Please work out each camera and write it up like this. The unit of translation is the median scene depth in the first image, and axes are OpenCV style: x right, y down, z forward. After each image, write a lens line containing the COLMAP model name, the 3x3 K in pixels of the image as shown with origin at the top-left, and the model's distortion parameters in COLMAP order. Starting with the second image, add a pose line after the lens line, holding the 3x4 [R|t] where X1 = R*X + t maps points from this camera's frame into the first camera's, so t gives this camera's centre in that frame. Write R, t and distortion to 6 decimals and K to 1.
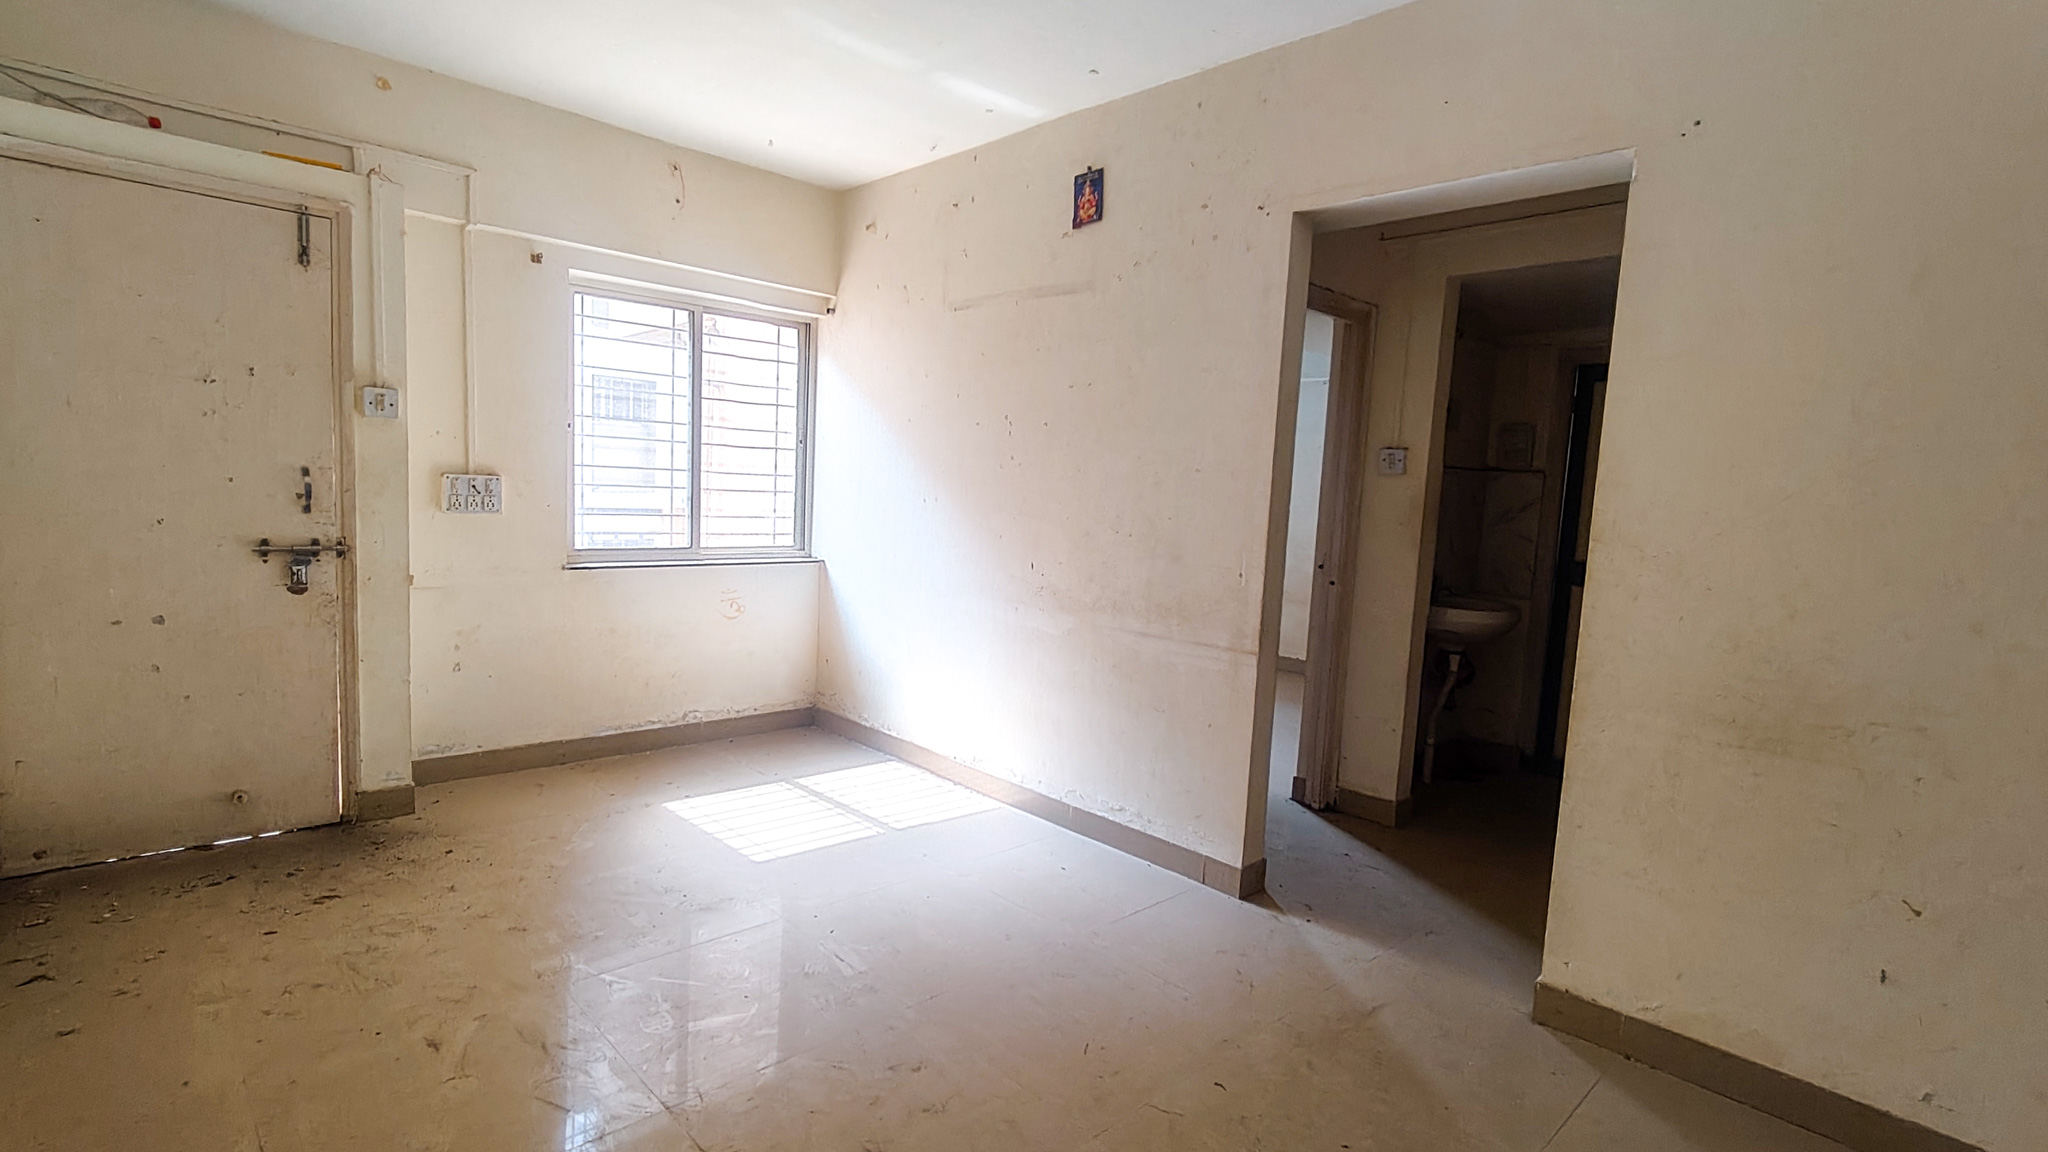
lens RADIAL K [[954.1, 0, 1024.3], [0, 954.1, 591.0], [0, 0, 1]] dist [0.002236, 0.000029]
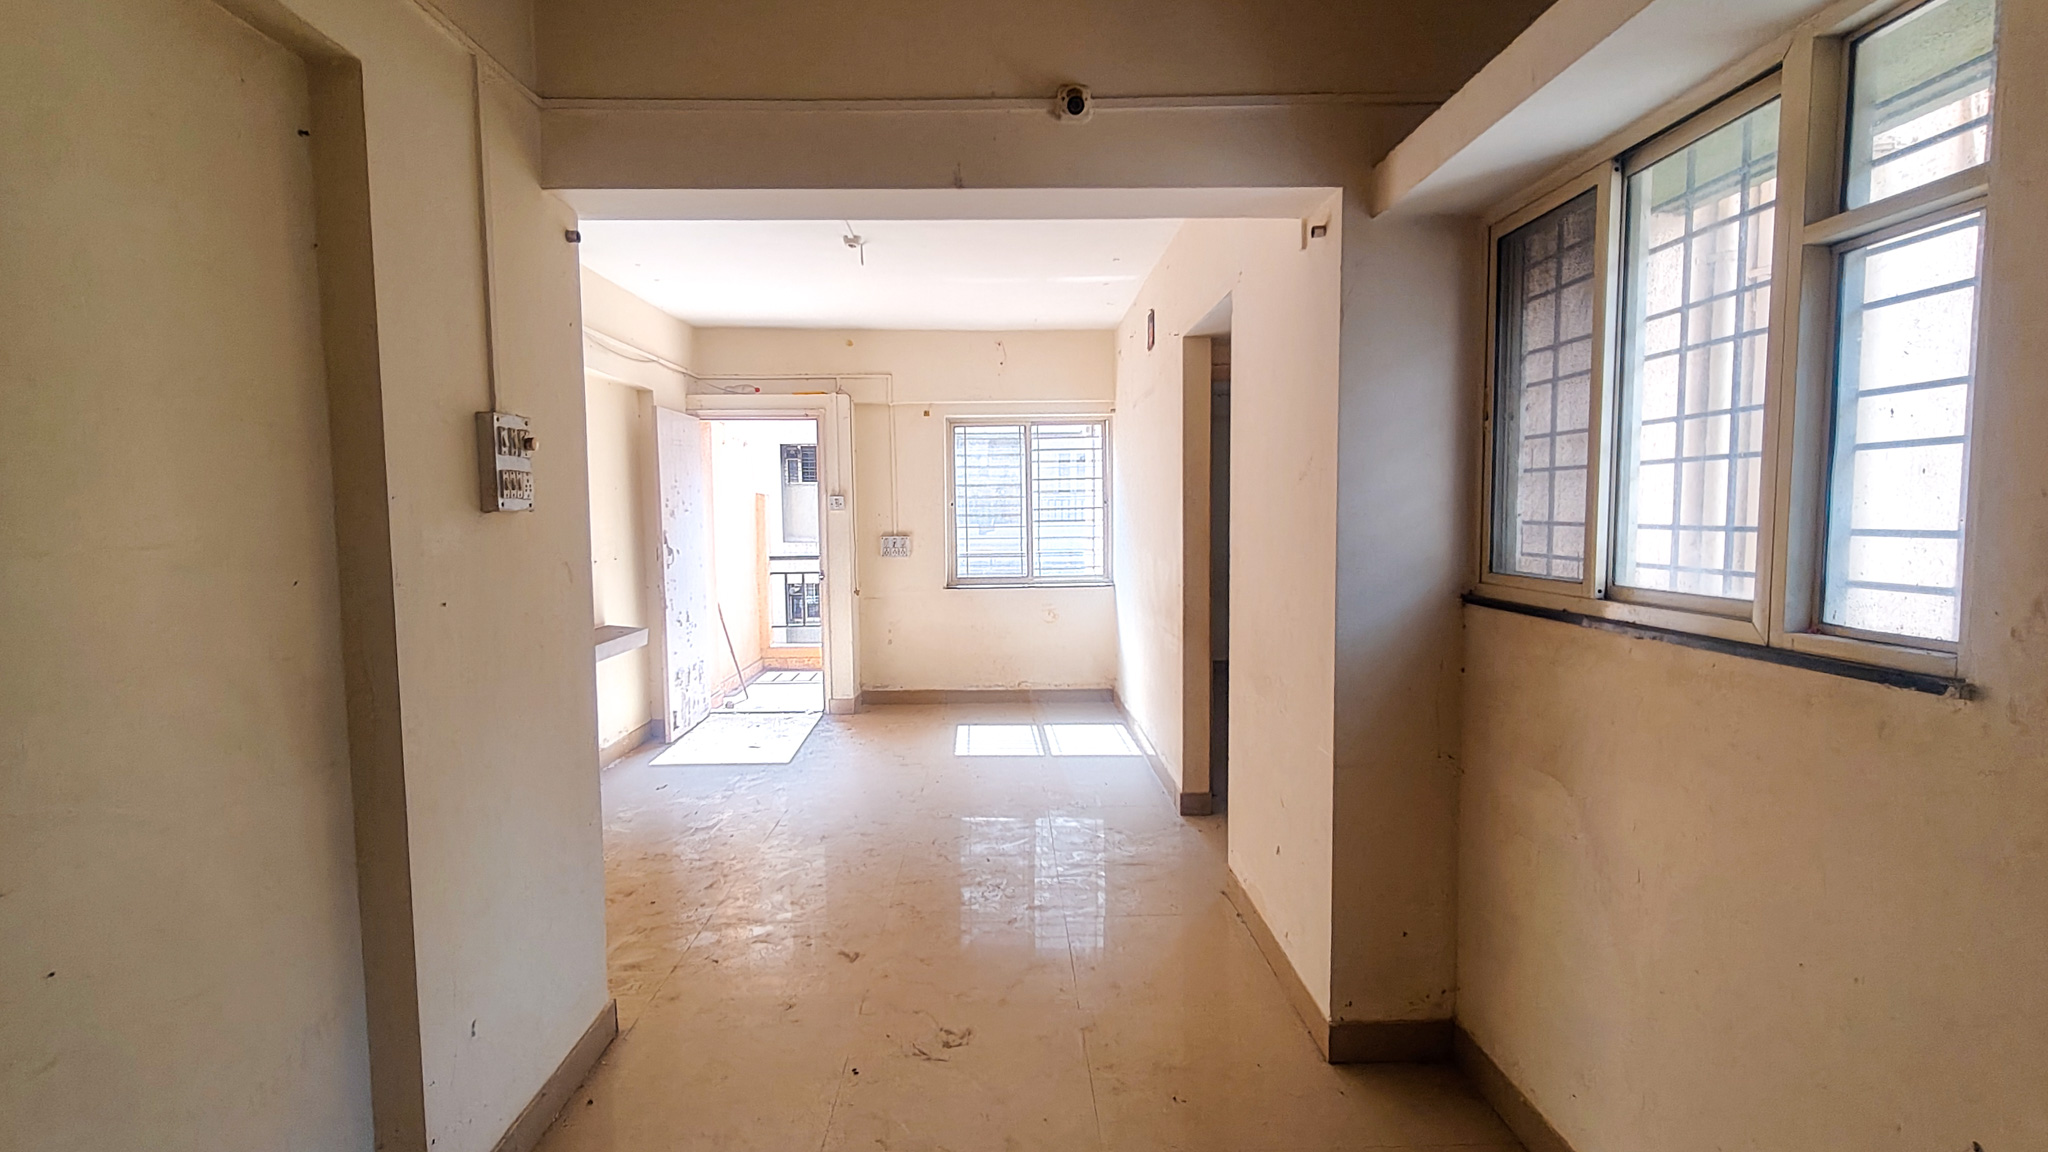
lens RADIAL K [[954.1, 0, 1023.6], [0, 954.1, 574.1], [0, 0, 1]] dist [0.002236, 0.000029]
pose [[0.732813, -0.009891, -0.680358, 0.702224], [-0.028487, 0.998572, -0.045201, 0.022088], [0.679833, 0.052505, 0.731485, -0.137549]]
